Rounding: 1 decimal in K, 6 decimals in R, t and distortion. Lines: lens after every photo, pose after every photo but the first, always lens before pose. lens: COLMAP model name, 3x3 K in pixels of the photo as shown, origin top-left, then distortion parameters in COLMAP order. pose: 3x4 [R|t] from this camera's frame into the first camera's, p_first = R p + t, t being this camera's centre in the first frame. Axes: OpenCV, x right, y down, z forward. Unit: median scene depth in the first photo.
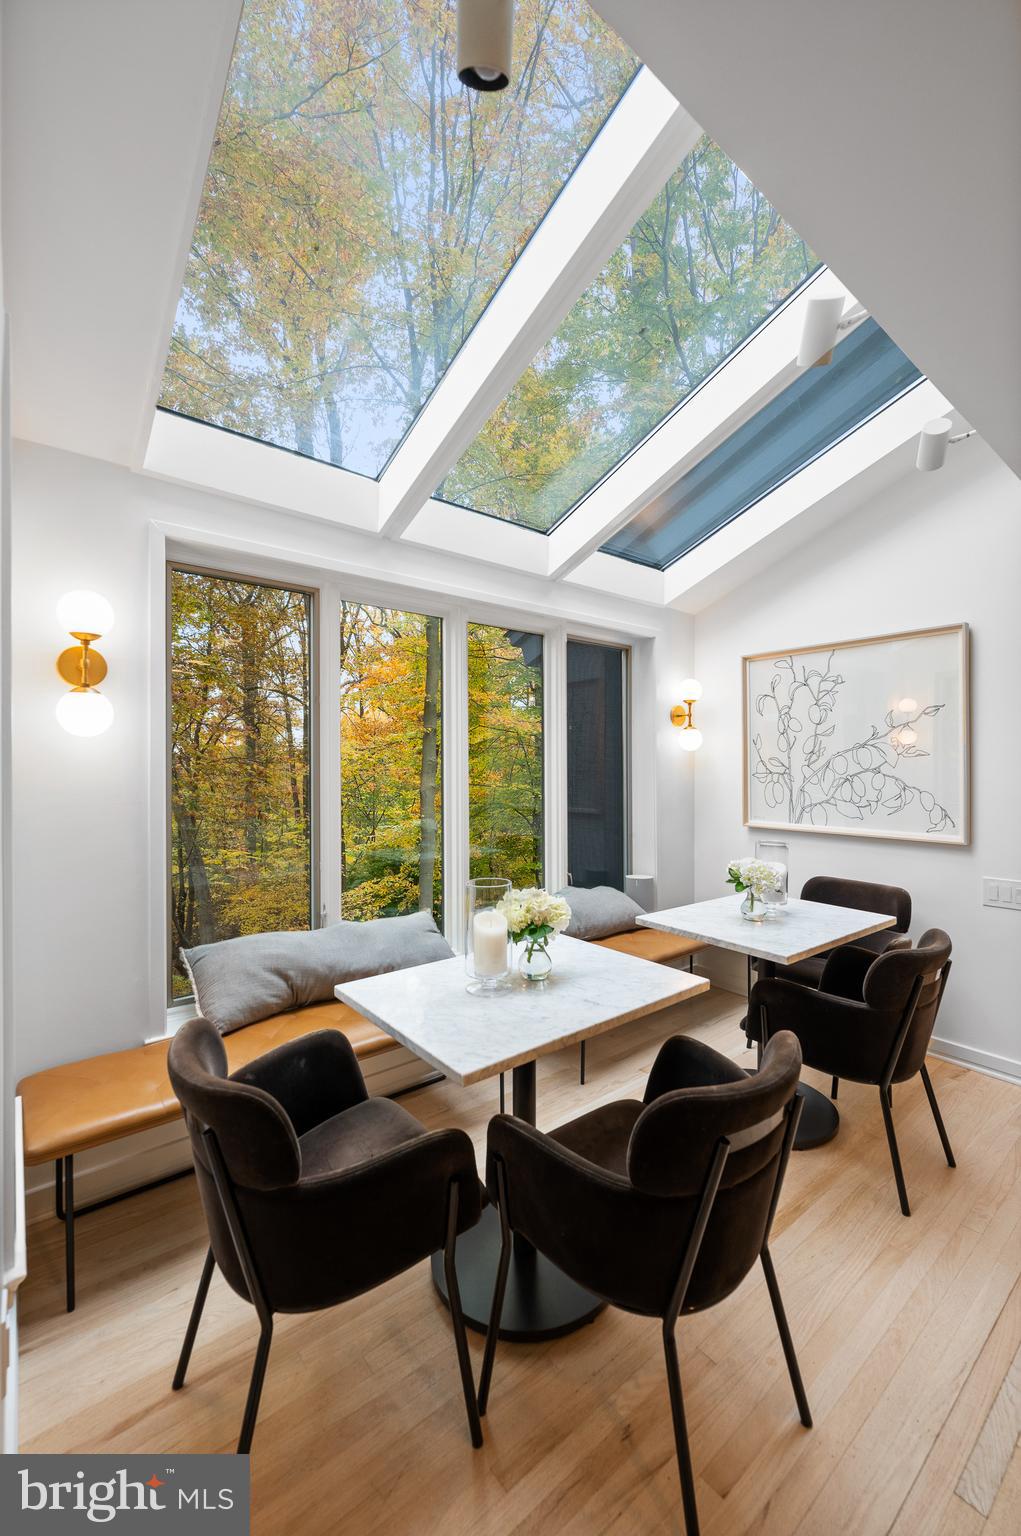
lens RADIAL K [[614.1, 0, 506.0], [0, 614.1, 766.3], [0, 0, 1]] dist [0.001446, 0.000114]
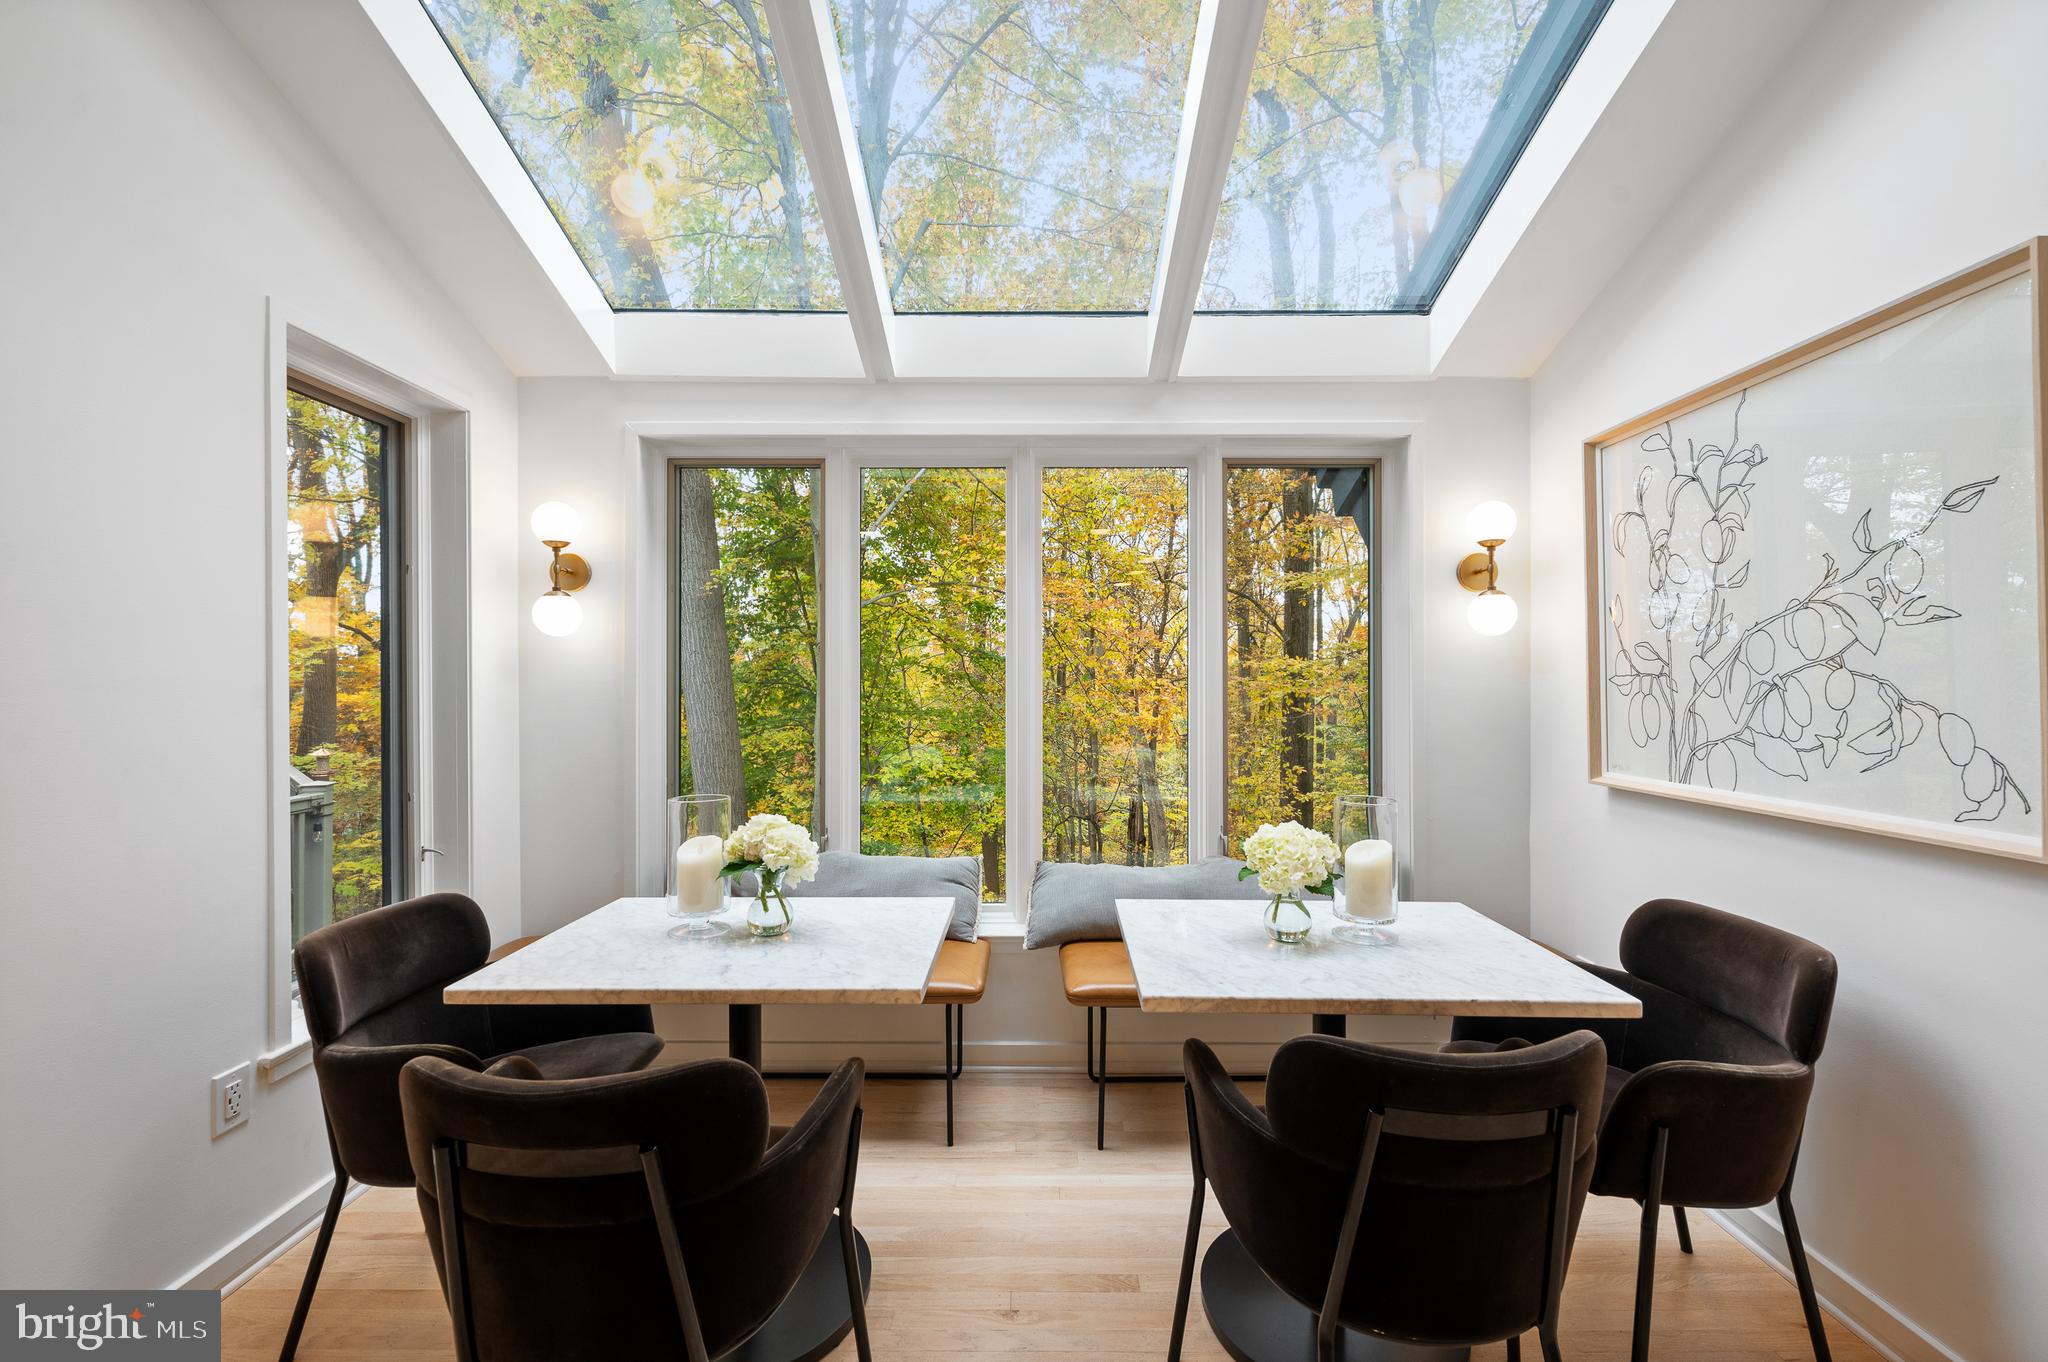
lens RADIAL K [[818.8, 0, 1024.1], [0, 818.8, 685.8], [0, 0, 1]] dist [0.001446, 0.000114]
pose [[0.779966, 0.000304, -0.625822, 0.492069], [-0.001673, 0.999997, -0.001599, 0.022823], [0.625820, 0.002294, 0.779964, 0.221239]]
